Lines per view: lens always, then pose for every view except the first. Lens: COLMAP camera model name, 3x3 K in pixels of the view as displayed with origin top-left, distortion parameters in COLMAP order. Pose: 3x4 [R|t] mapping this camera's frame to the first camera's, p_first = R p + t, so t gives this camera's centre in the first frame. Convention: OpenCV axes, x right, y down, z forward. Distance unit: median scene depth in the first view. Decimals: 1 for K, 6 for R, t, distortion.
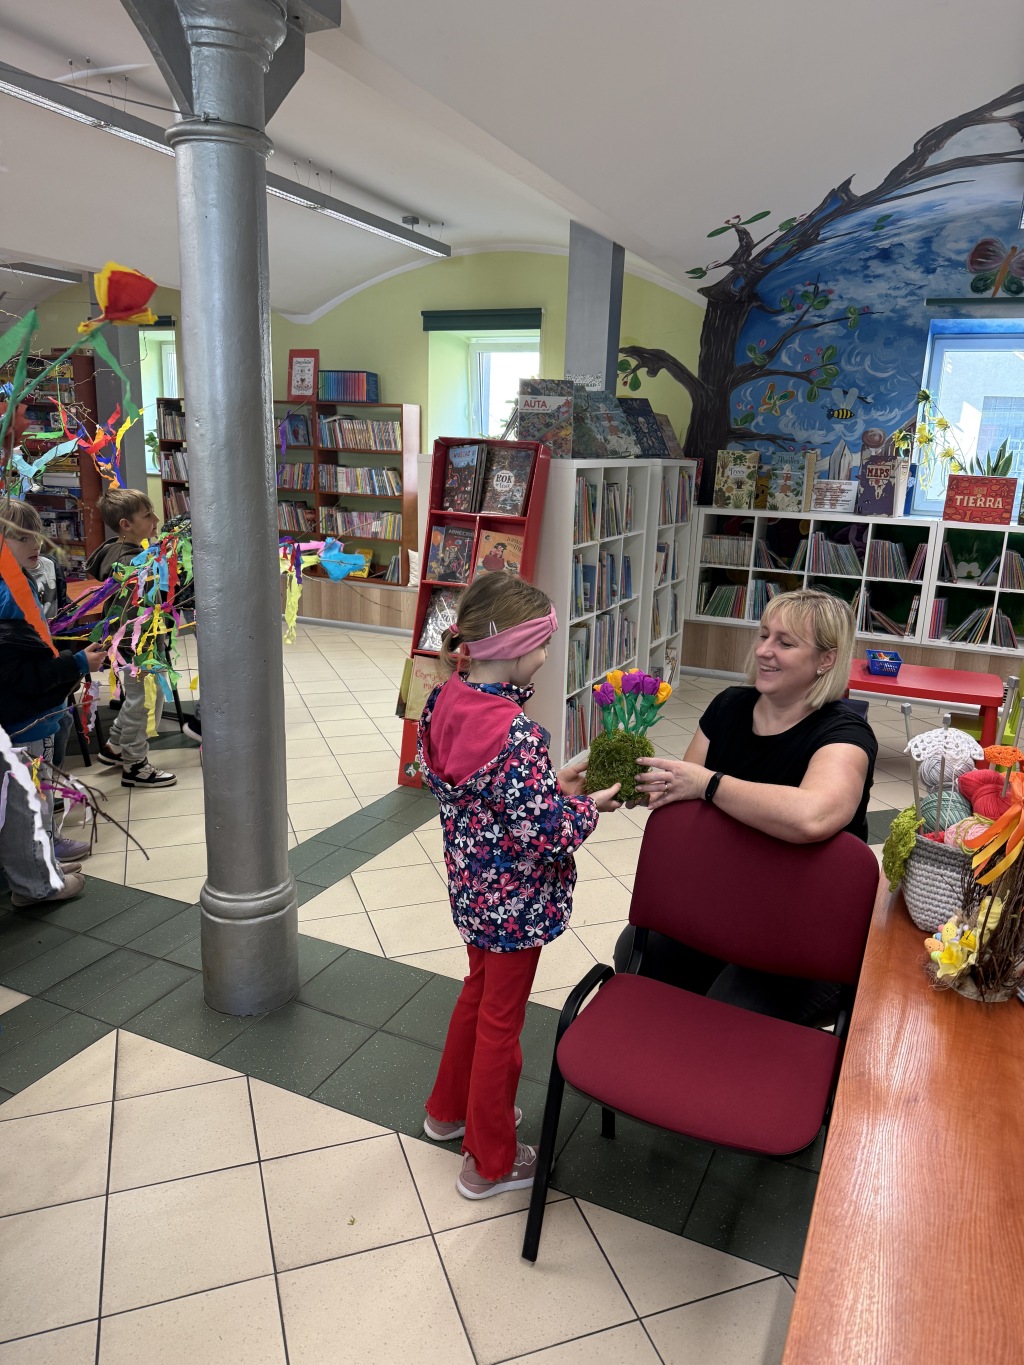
lens RADIAL K [[982.0, 0, 539.3], [0, 982.0, 687.5], [0, 0, 1]] dist [0.104620, -0.218870]
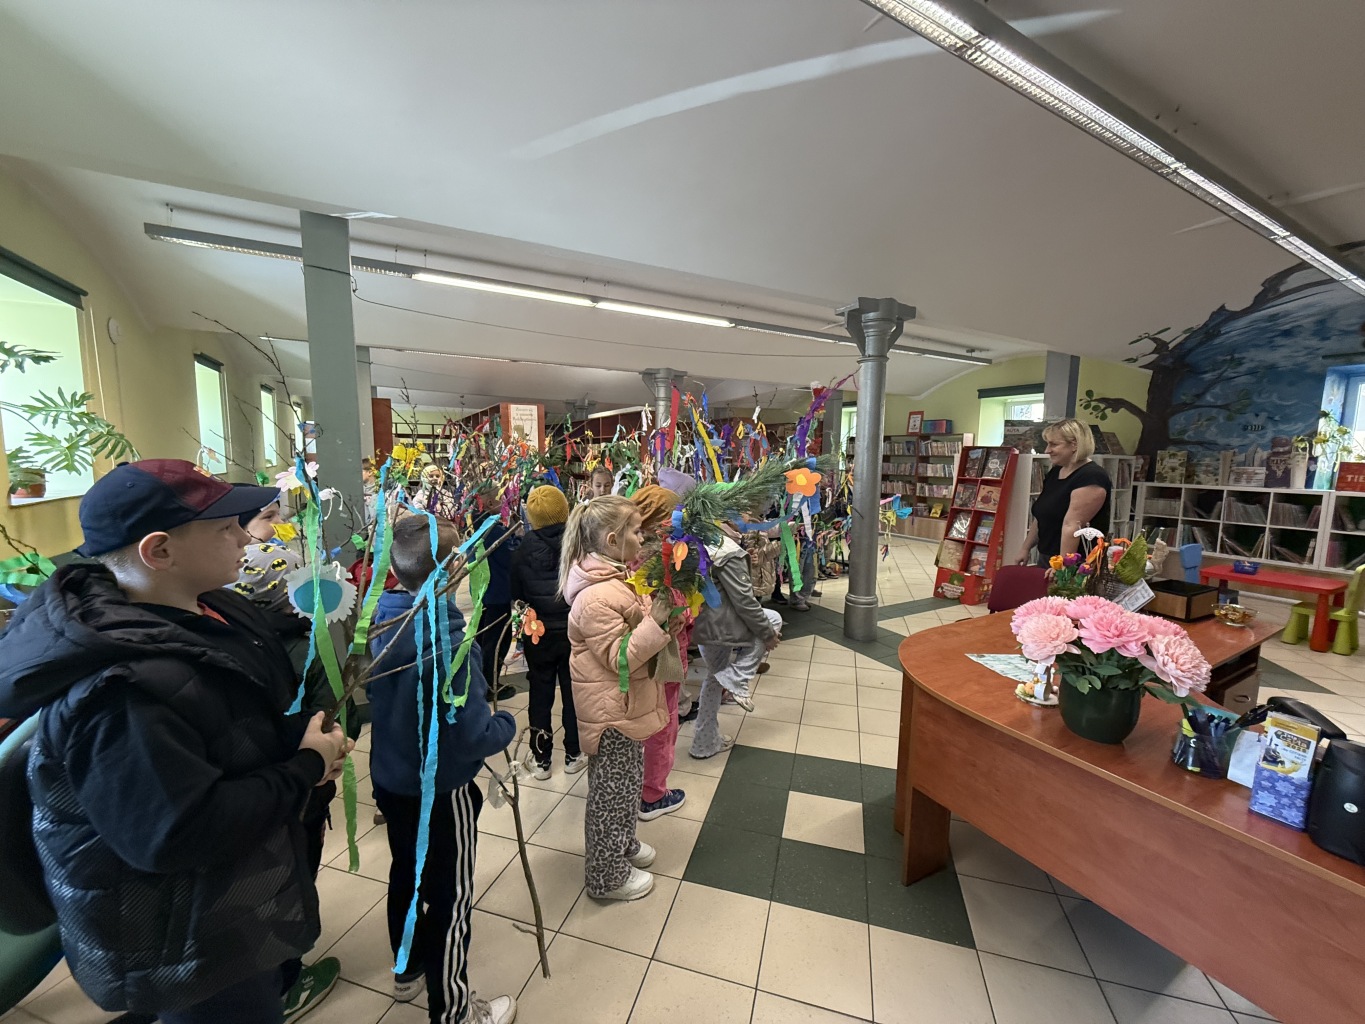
lens RADIAL K [[540.6, 0, 677.6], [0, 540.6, 514.9], [0, 0, 1]] dist [-0.001106, -0.000404]
pose [[0.793277, 0.045697, -0.607144, 0.097102], [-0.129537, 0.987017, -0.094962, 0.077595], [0.594922, 0.153978, 0.788897, -0.256731]]
